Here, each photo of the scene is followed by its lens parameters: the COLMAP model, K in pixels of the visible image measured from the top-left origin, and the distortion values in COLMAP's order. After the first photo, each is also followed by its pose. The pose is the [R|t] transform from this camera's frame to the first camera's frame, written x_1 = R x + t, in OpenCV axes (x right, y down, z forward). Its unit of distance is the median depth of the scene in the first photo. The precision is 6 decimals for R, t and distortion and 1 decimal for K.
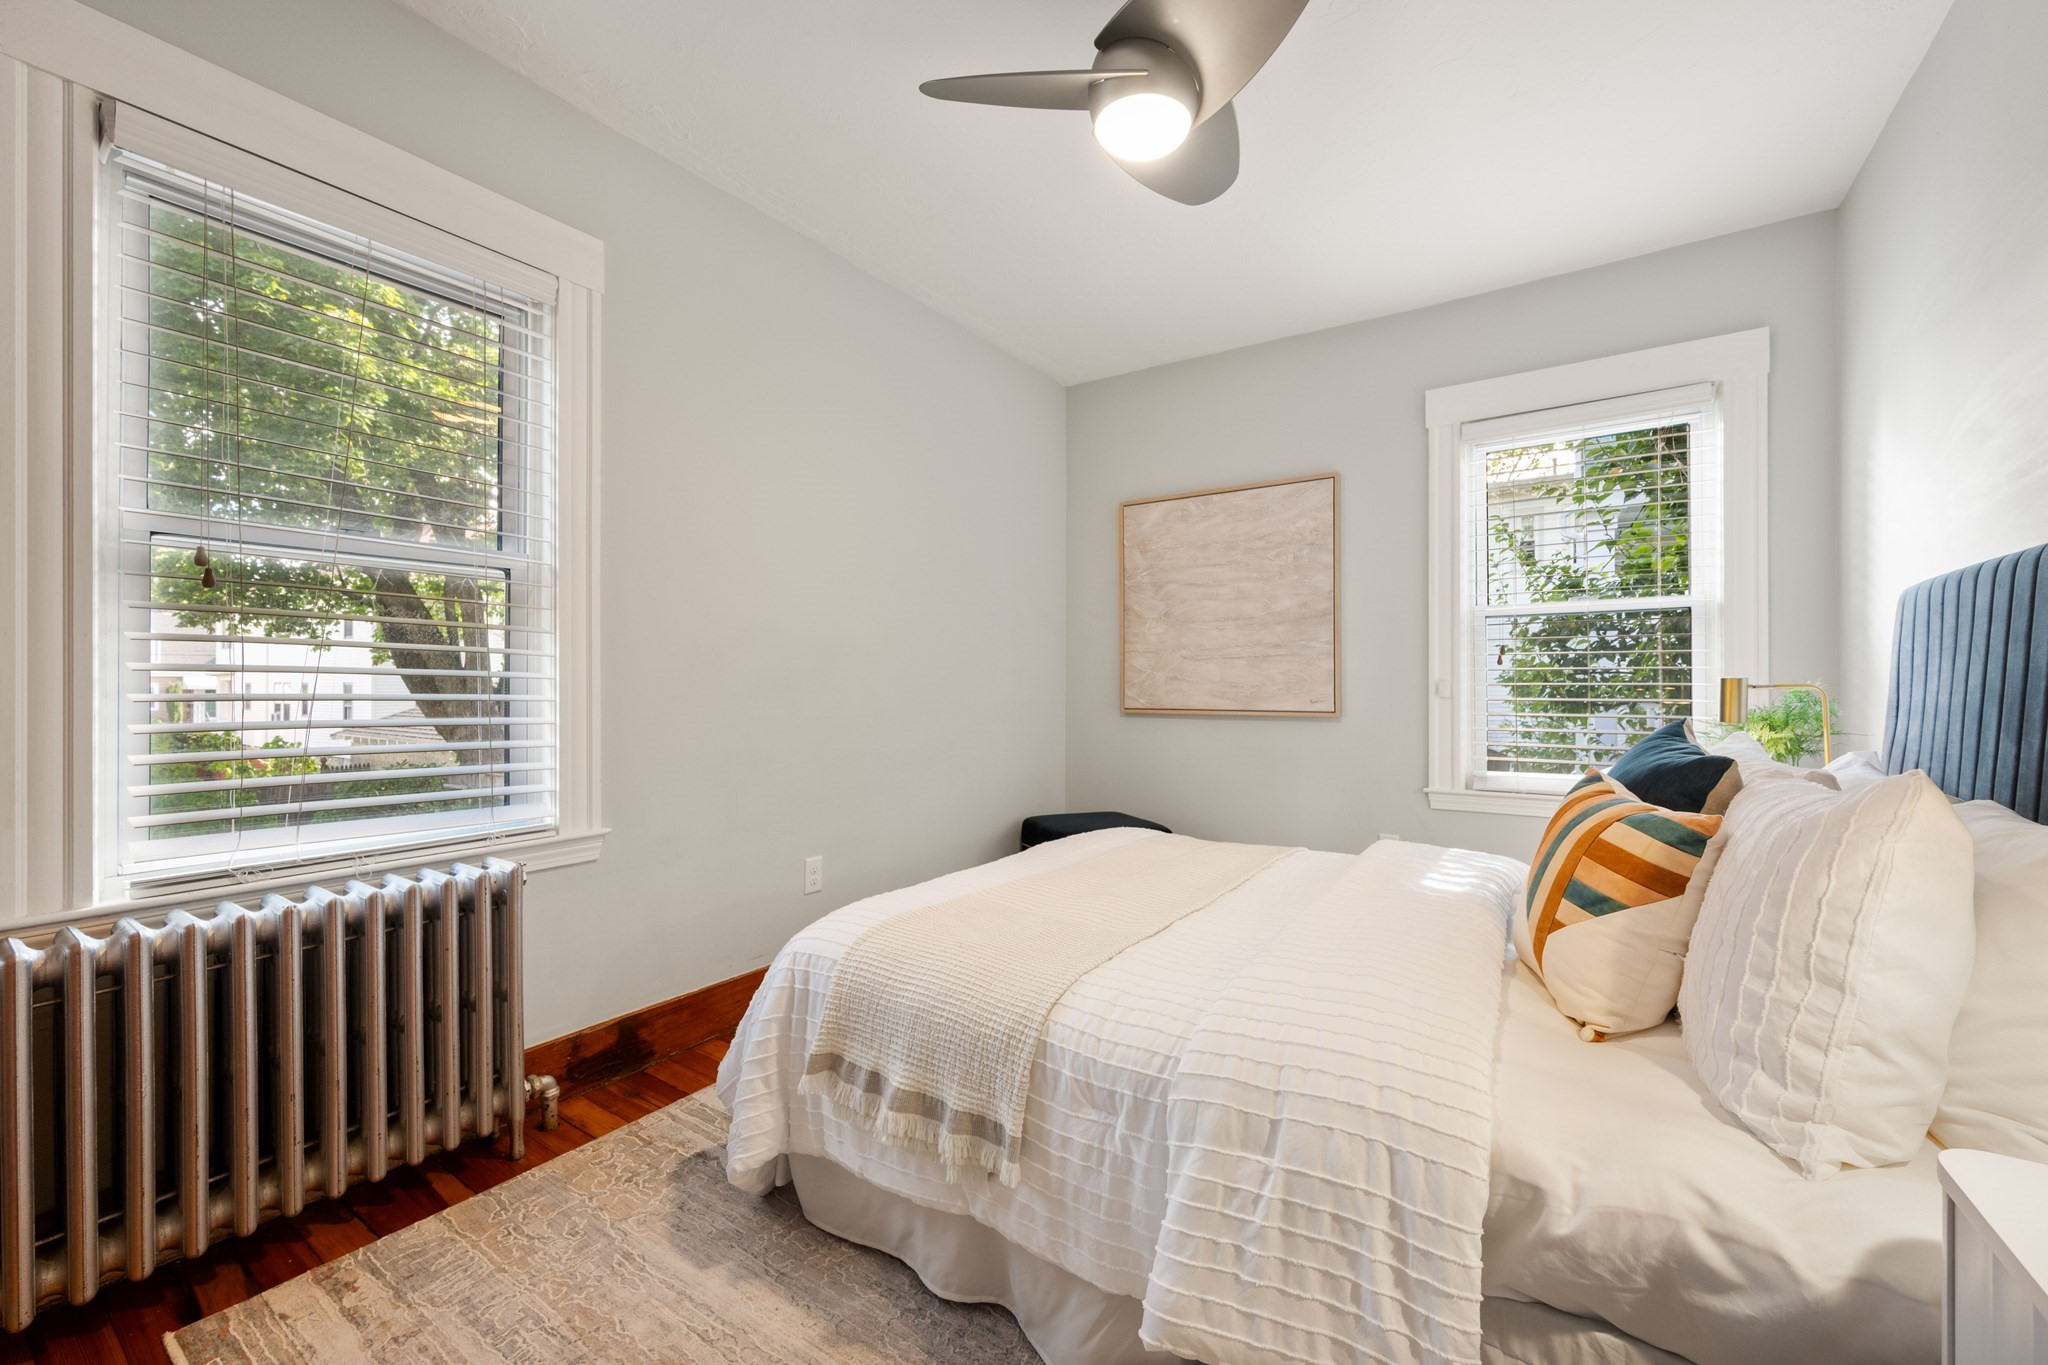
lens RADIAL K [[823.3, 0, 1028.5], [0, 823.3, 682.4], [0, 0, 1]] dist [0.000930, 0.000224]
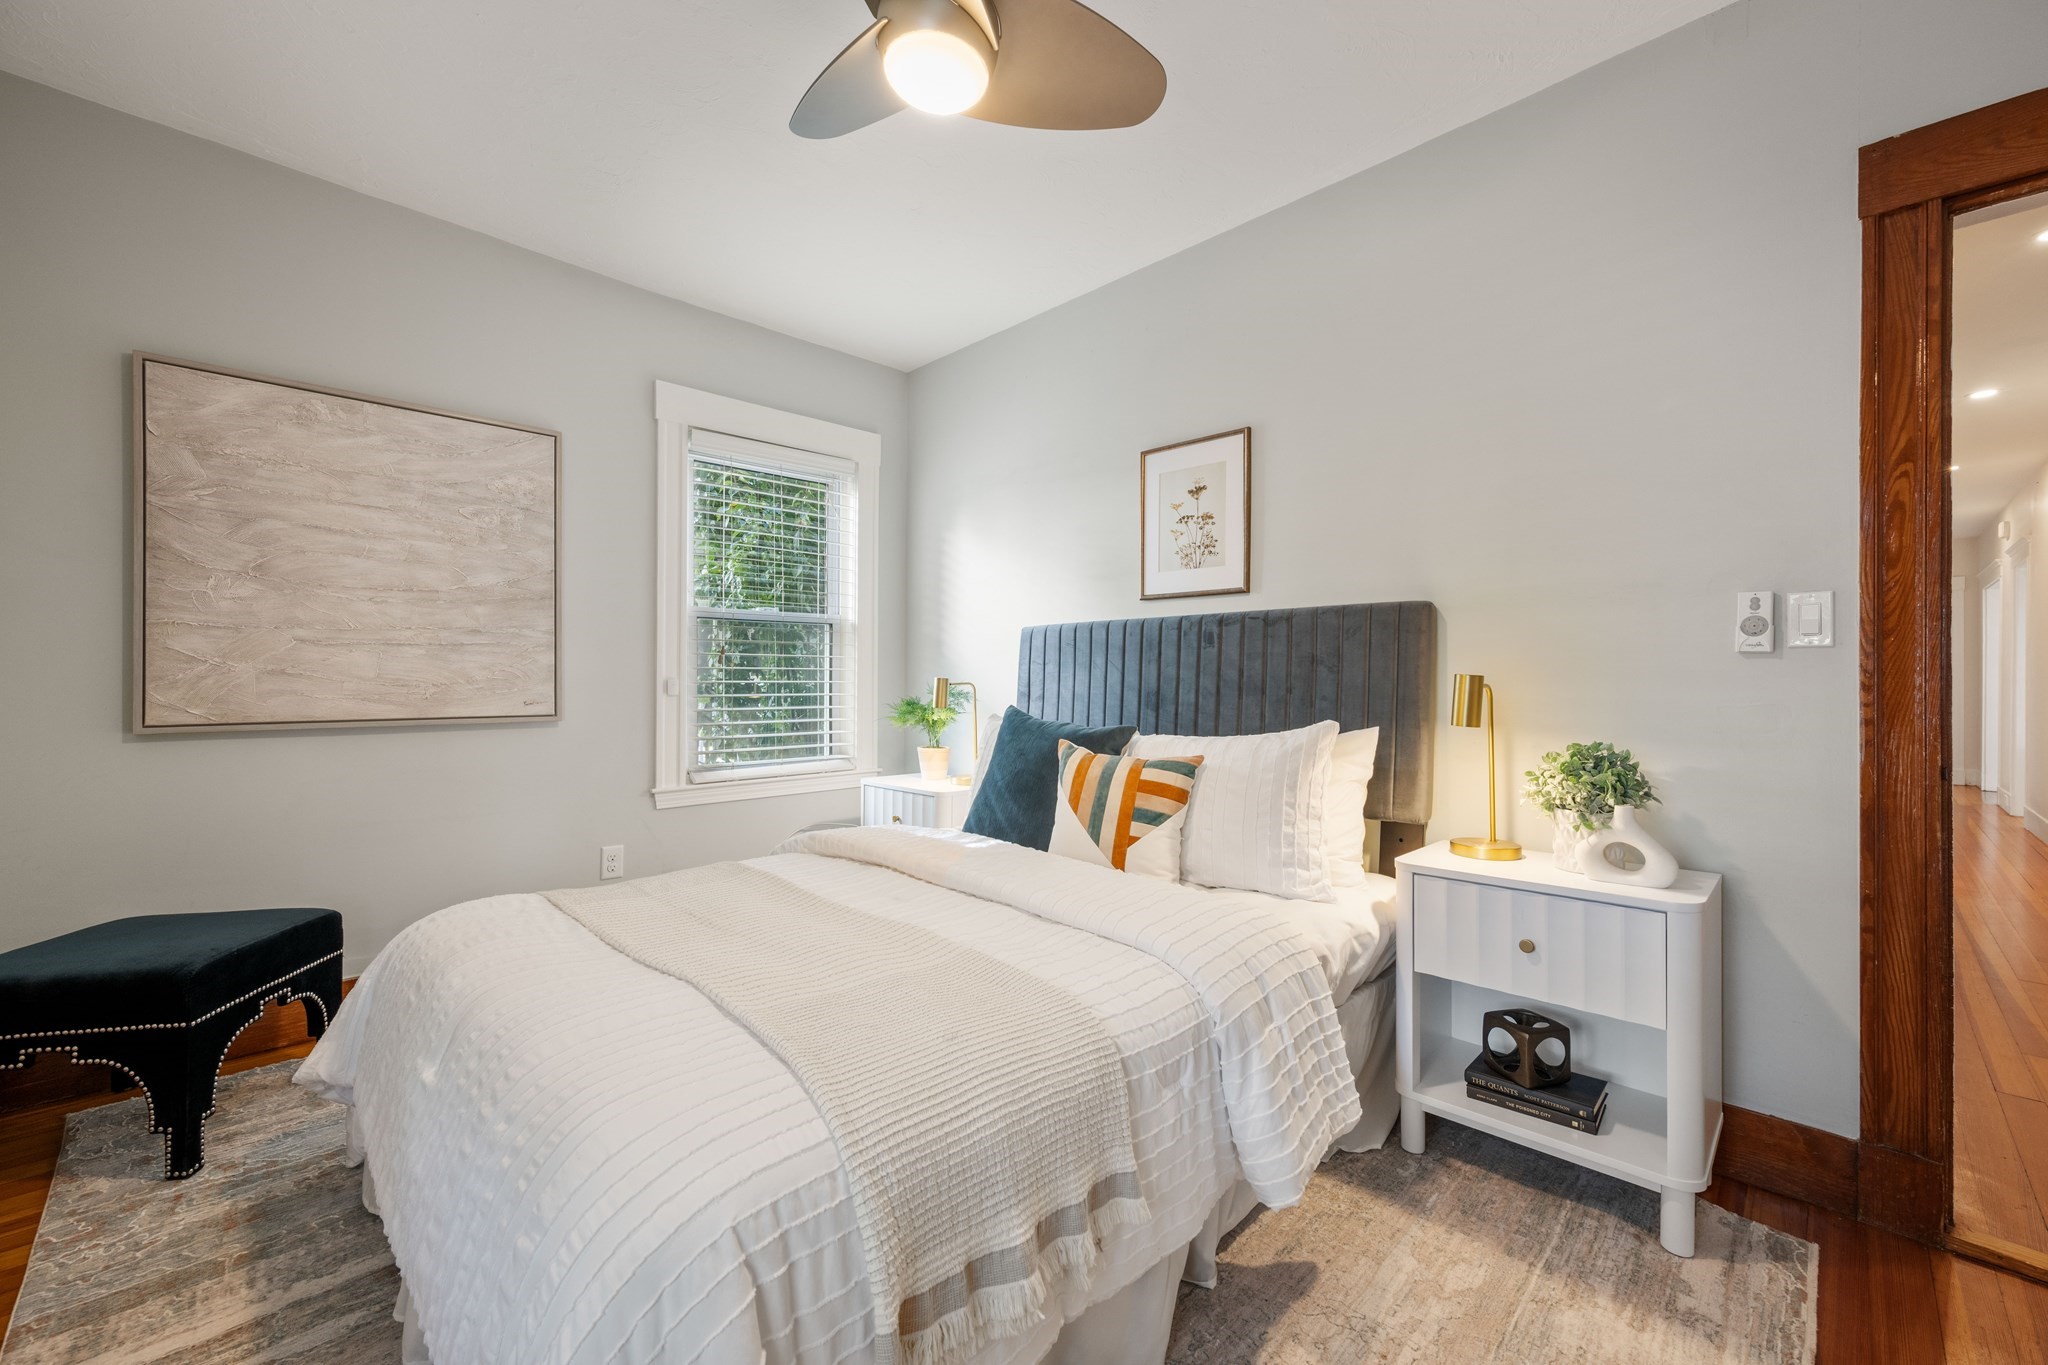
lens RADIAL K [[823.3, 0, 1031.5], [0, 823.3, 684.3], [0, 0, 1]] dist [0.000930, 0.000224]
pose [[0.184014, -0.005853, 0.982906, -0.353144], [-0.003828, 0.999970, 0.006671, -0.002788], [-0.982916, -0.004990, 0.183986, 0.348256]]
